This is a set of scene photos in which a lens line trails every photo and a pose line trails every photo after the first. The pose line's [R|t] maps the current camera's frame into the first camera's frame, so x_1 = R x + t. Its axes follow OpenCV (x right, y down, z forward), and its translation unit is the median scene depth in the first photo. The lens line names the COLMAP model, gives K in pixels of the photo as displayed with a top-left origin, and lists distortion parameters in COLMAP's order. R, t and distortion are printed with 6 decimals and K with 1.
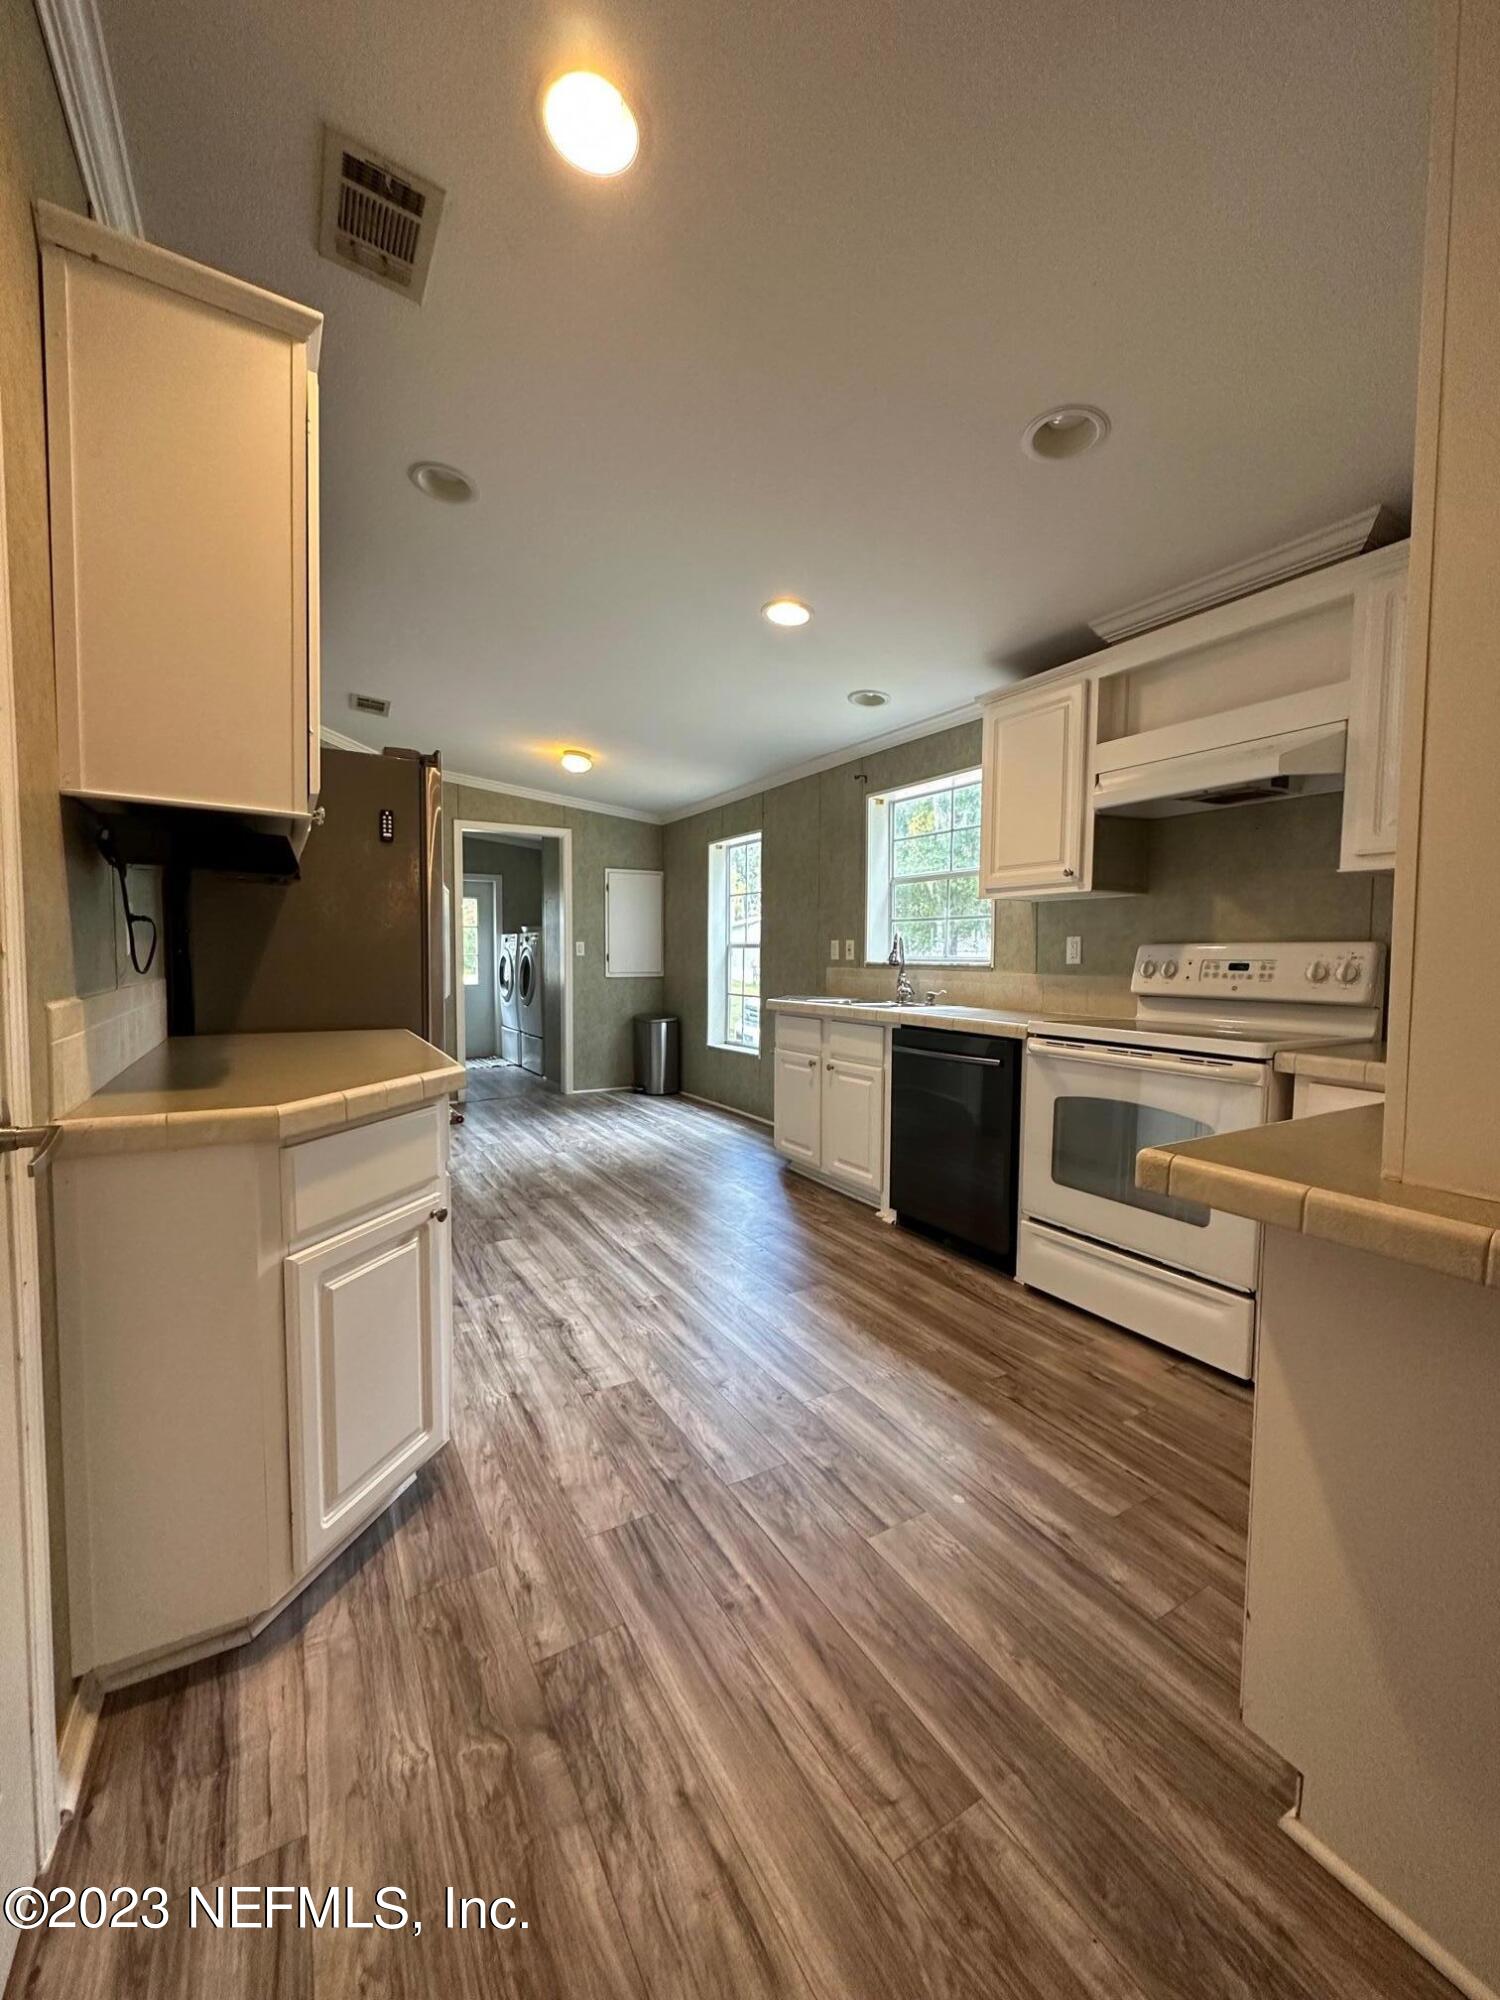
lens RADIAL K [[800.5, 0, 745.5], [0, 800.5, 1000.1], [0, 0, 1]] dist [-0.002290, 0.000259]
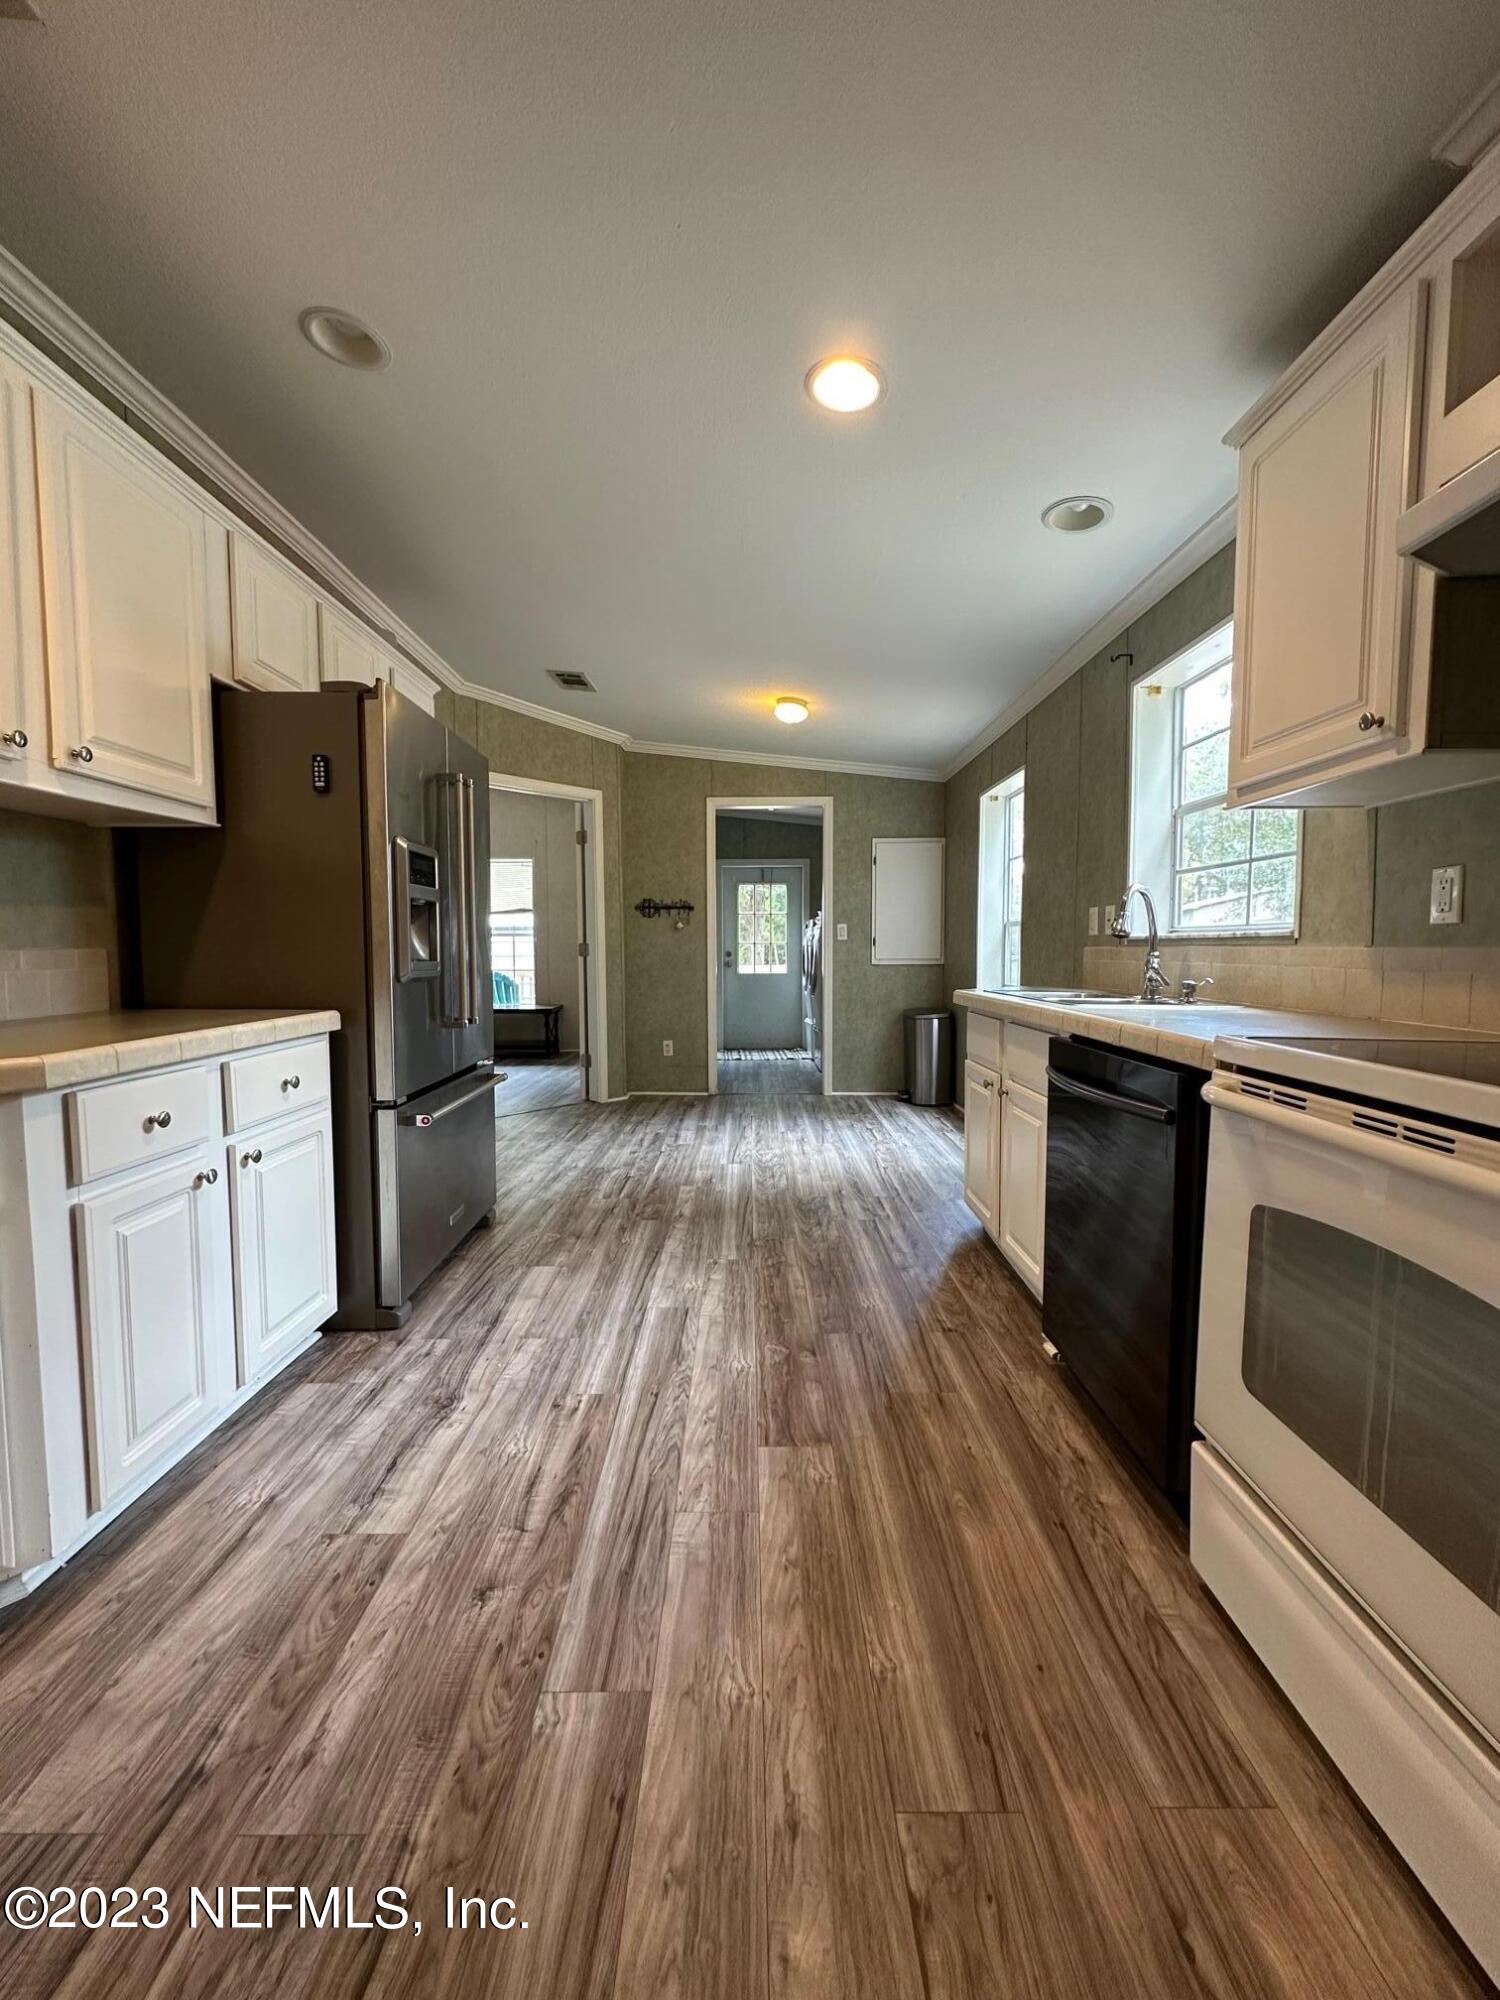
lens RADIAL K [[800.5, 0, 738.4], [0, 800.5, 1001.9], [0, 0, 1]] dist [-0.002290, 0.000259]
pose [[0.863188, 0.026141, -0.504206, 0.297566], [-0.021247, 0.999655, 0.015454, 0.003837], [0.504436, -0.002626, 0.863445, 0.378217]]
